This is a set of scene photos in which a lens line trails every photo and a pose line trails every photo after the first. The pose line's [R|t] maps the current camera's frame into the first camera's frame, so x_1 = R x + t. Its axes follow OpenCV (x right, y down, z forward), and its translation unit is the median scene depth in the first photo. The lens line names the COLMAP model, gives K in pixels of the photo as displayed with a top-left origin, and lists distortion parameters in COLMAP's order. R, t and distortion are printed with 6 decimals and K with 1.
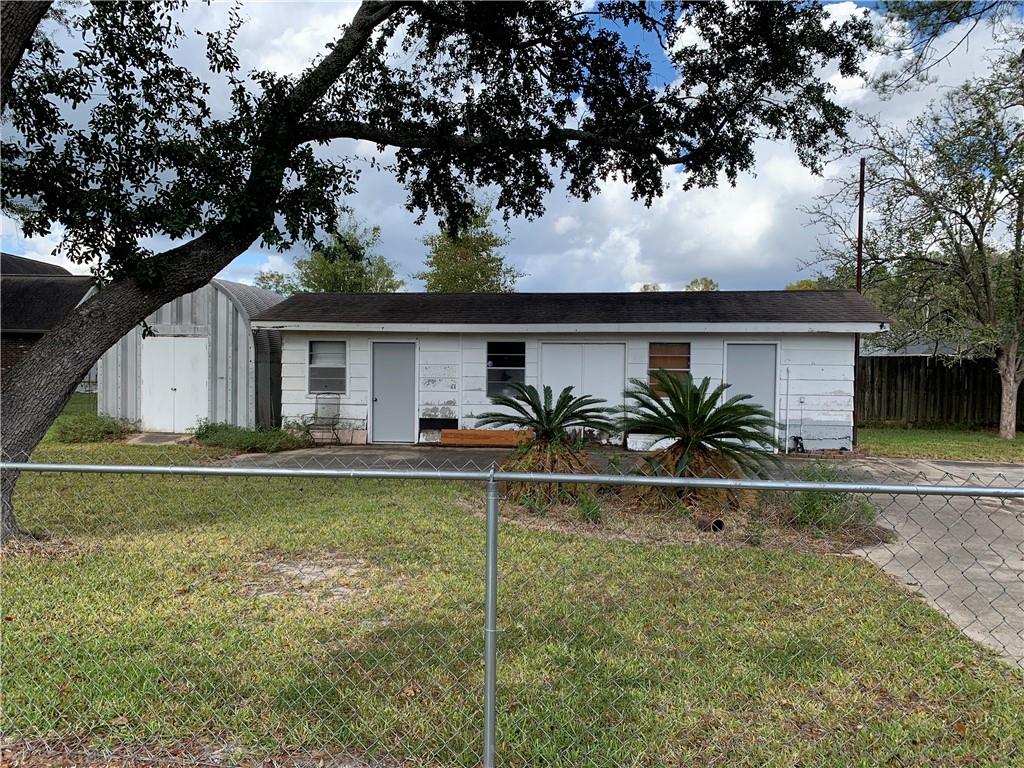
lens RADIAL K [[781.7, 0, 506.3], [0, 781.7, 384.8], [0, 0, 1]] dist [0.027070, -0.031998]
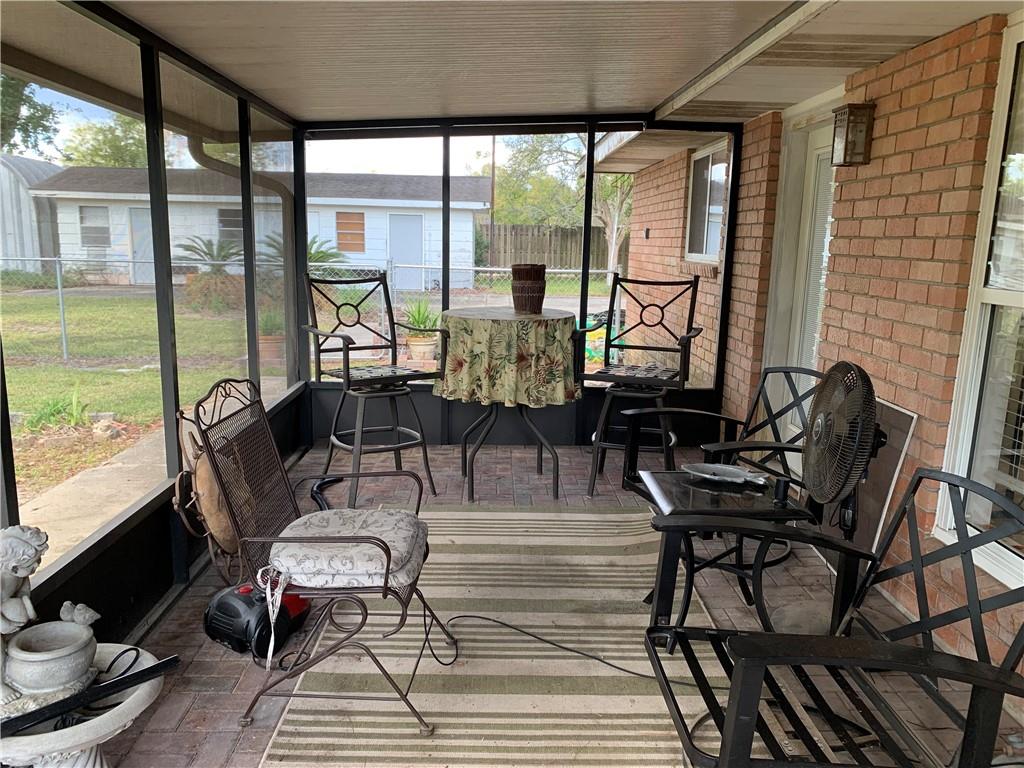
lens RADIAL K [[781.7, 0, 506.3], [0, 781.7, 384.8], [0, 0, 1]] dist [0.027070, -0.031998]
pose [[0.984540, -0.020960, 0.173899, 0.224781], [-0.008254, 0.986160, 0.165592, 0.016030], [-0.174963, -0.164468, 0.970741, -0.468998]]
